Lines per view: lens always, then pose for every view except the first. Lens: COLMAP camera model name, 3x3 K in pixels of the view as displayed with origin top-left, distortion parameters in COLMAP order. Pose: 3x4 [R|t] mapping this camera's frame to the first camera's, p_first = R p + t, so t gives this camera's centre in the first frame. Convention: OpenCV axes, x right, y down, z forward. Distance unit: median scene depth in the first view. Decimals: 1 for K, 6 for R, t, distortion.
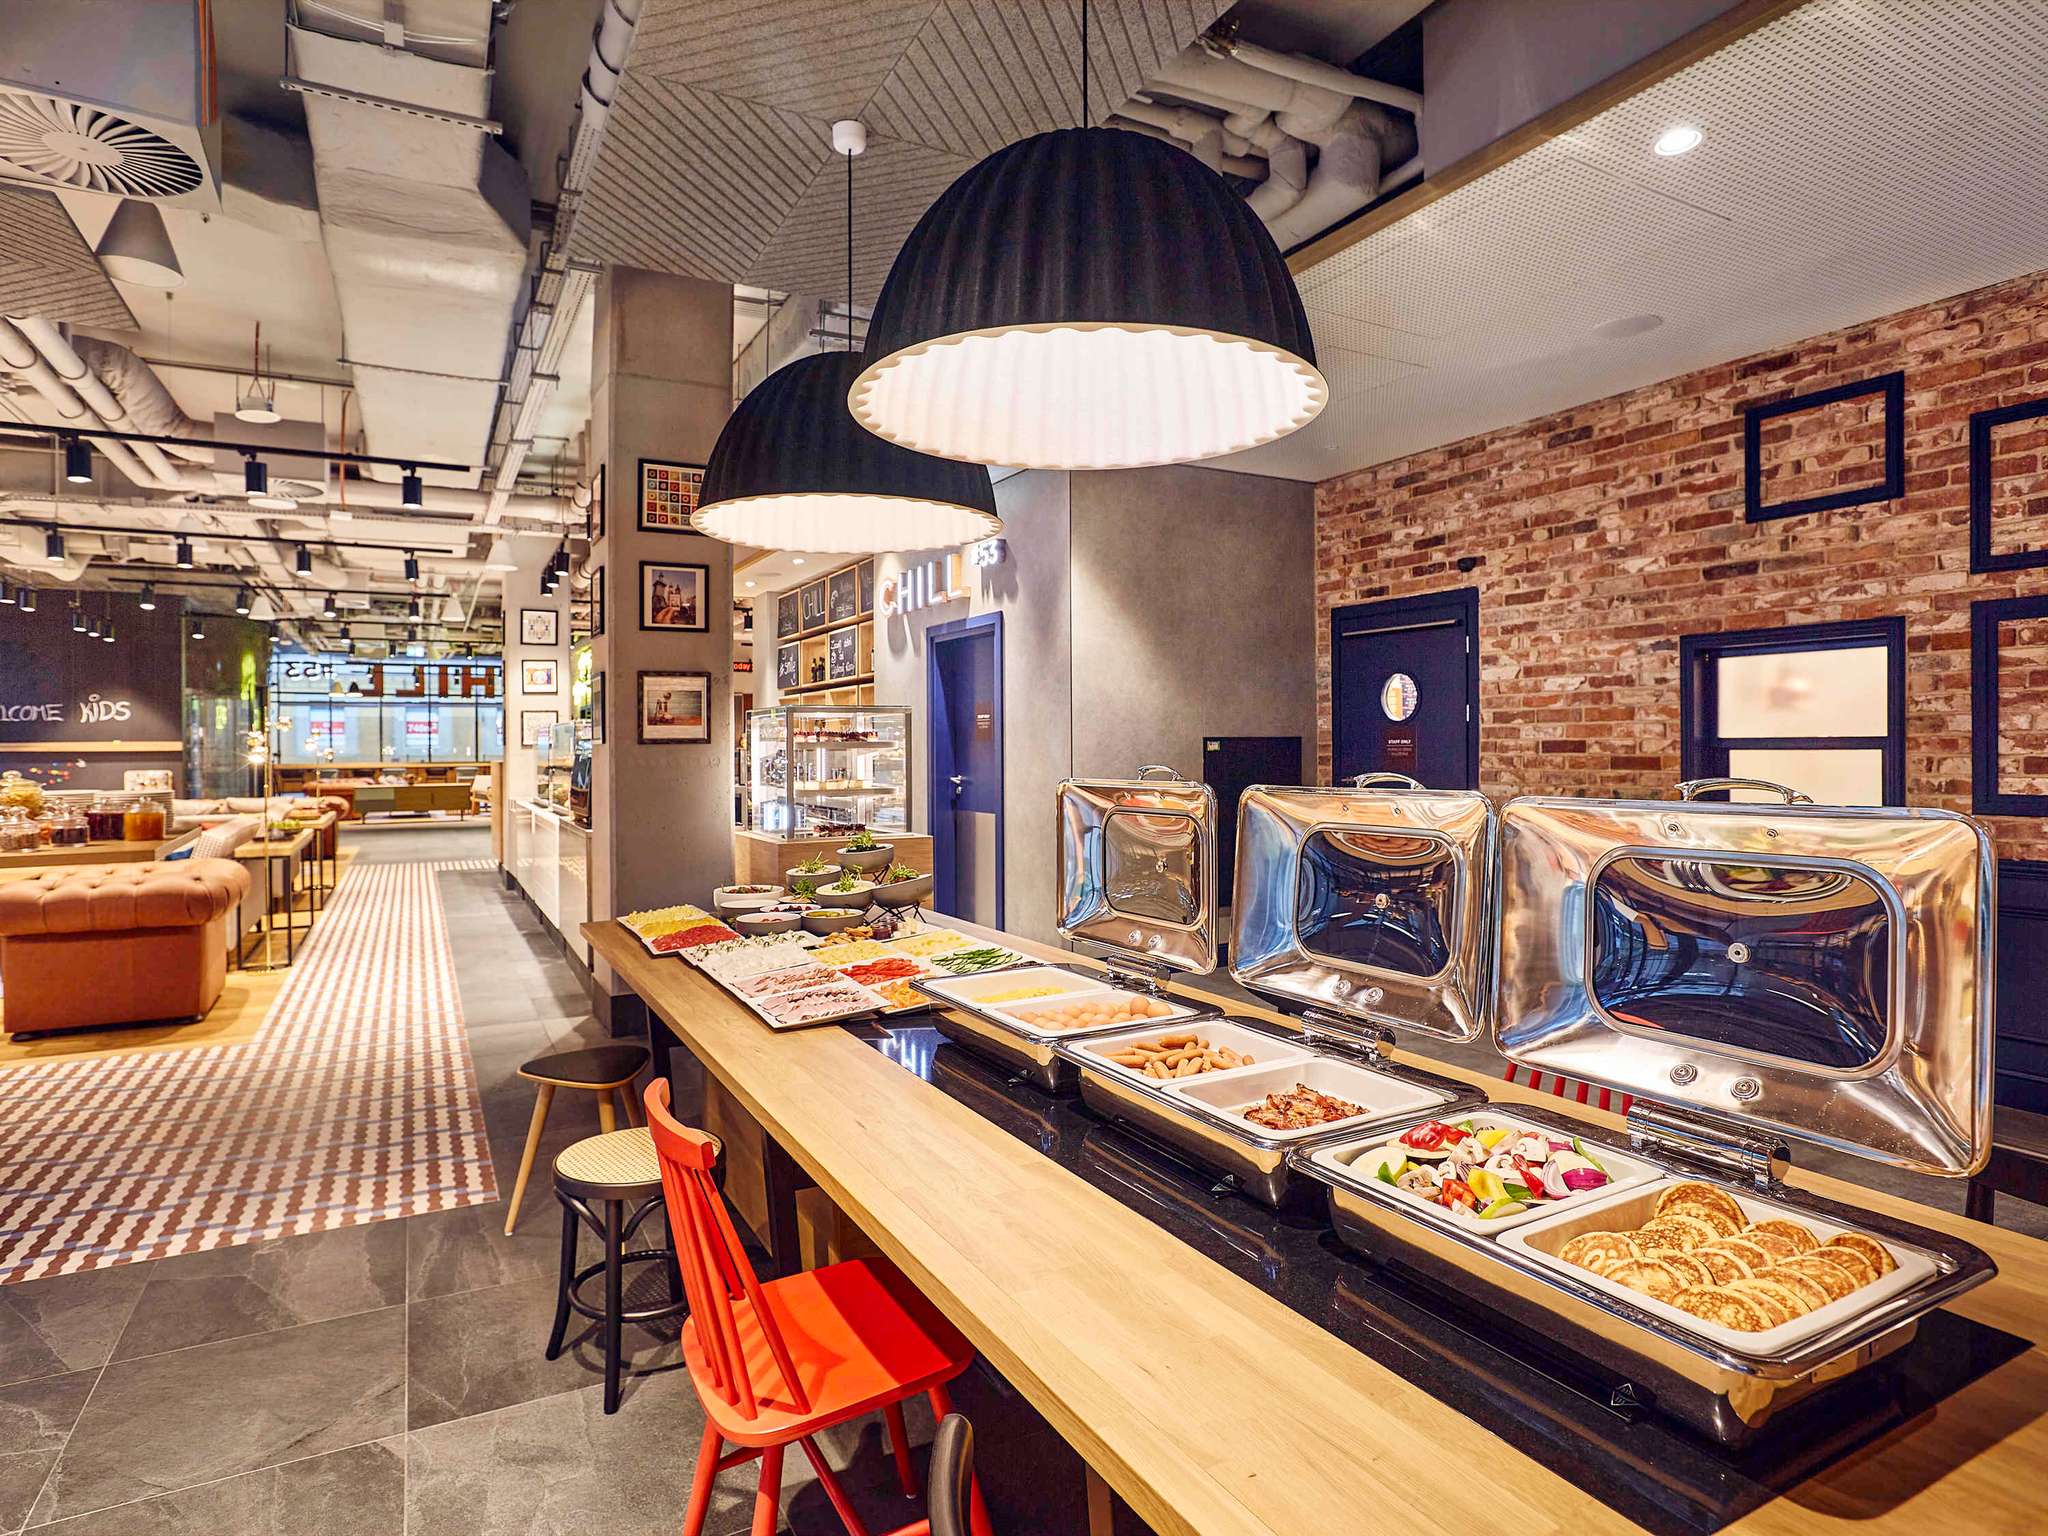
lens RADIAL K [[1114.3, 0, 1022.6], [0, 1114.3, 756.6], [0, 0, 1]] dist [0.004167, 0.000655]
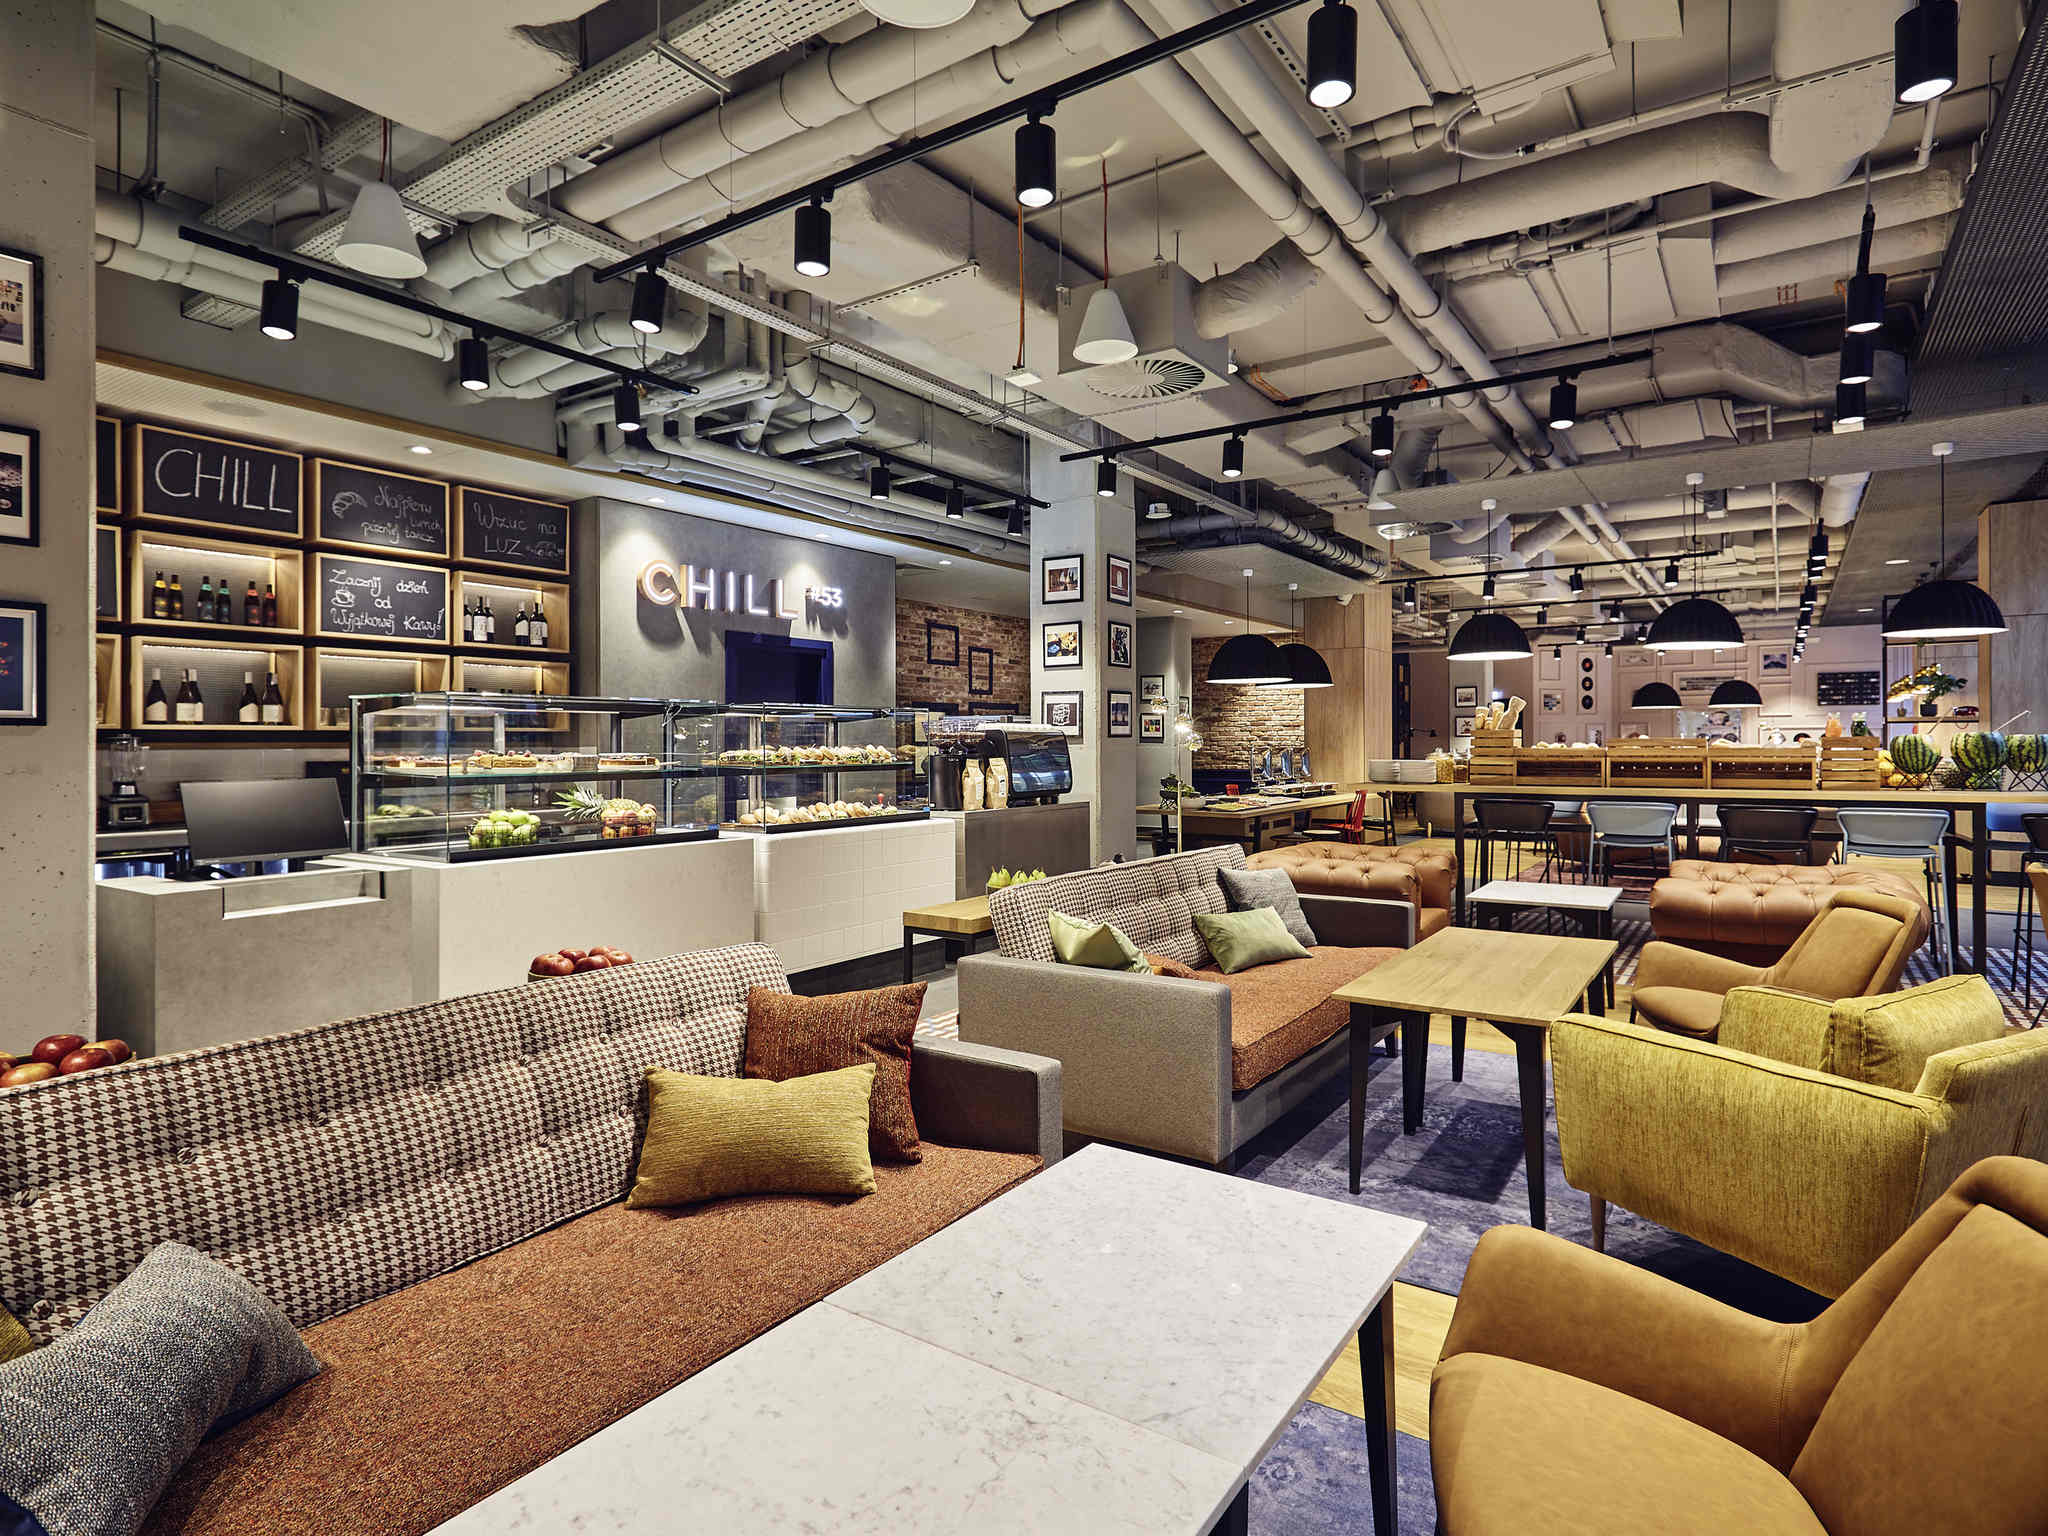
lens RADIAL K [[1114.3, 0, 1021.3], [0, 1114.3, 755.8], [0, 0, 1]] dist [0.004167, 0.000655]
pose [[-0.448434, 0.001930, 0.893814, -1.985402], [0.019619, 0.999778, 0.007684, 0.000088], [-0.893601, 0.020981, -0.448373, 2.125388]]
